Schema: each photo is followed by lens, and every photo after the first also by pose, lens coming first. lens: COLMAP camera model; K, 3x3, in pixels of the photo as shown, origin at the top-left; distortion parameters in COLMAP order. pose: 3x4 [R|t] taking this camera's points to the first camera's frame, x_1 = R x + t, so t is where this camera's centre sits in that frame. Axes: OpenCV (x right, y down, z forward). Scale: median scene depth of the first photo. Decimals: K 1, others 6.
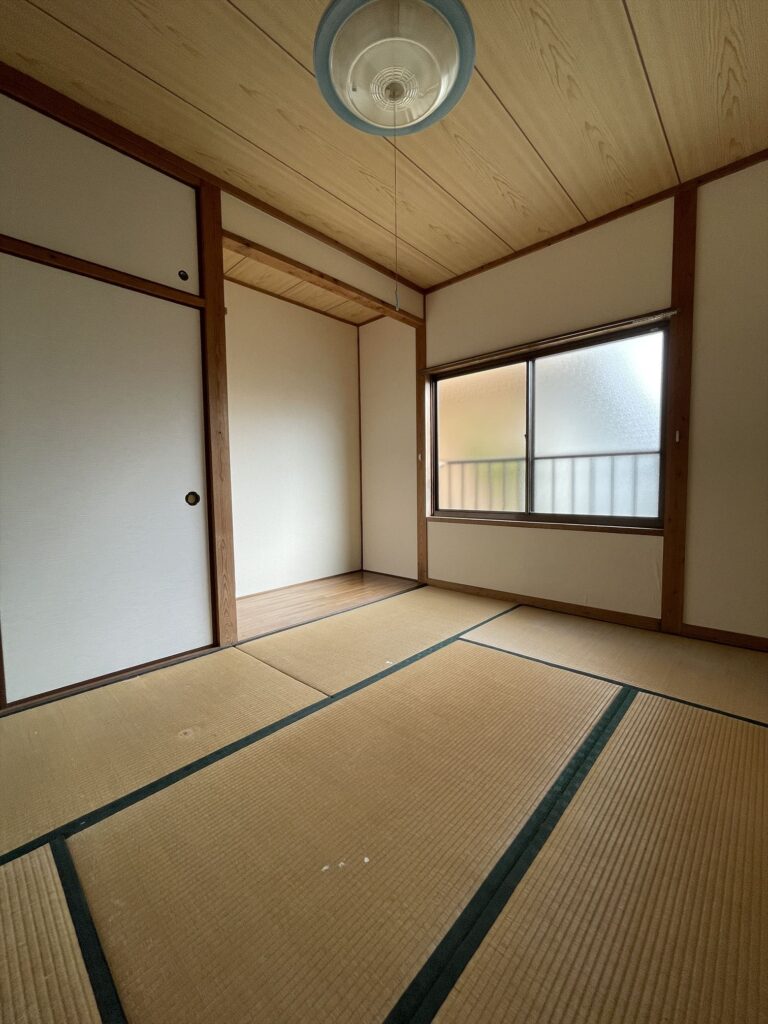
lens RADIAL K [[411.3, 0, 384.9], [0, 411.3, 514.8], [0, 0, 1]] dist [-0.002398, -0.000464]
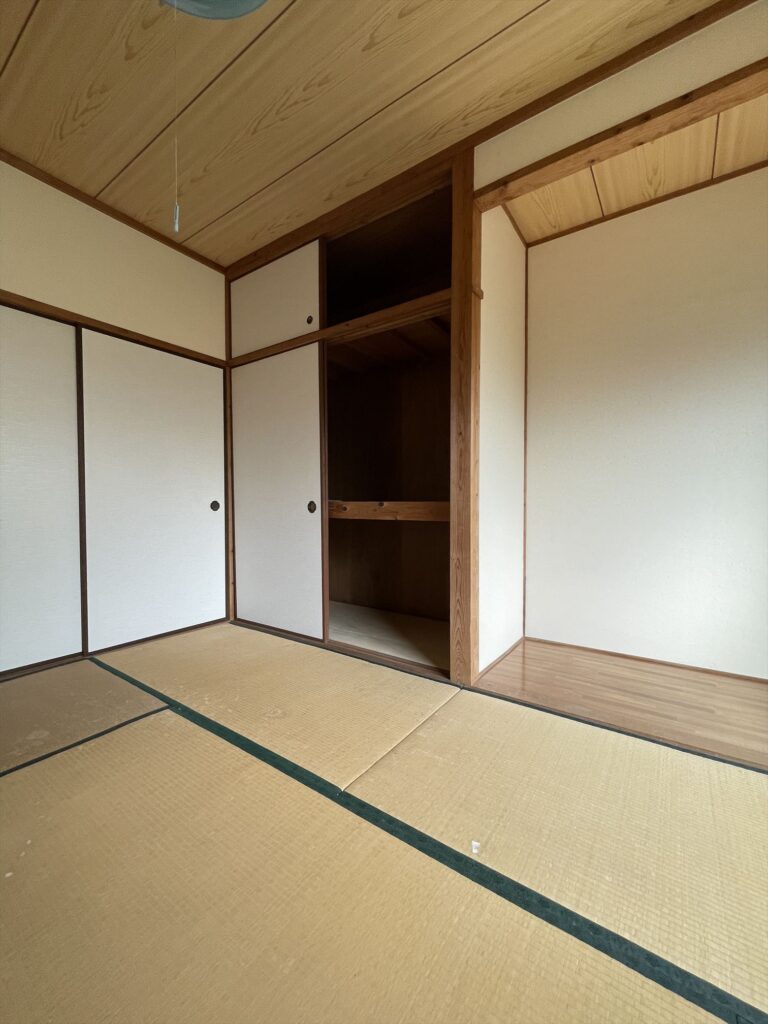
lens RADIAL K [[411.3, 0, 376.4], [0, 411.3, 514.8], [0, 0, 1]] dist [-0.002398, -0.000464]
pose [[0.140139, 0.052482, -0.988740, 0.427691], [-0.078932, 0.996008, 0.041680, -0.054479], [0.986981, 0.072202, 0.143722, 0.703580]]
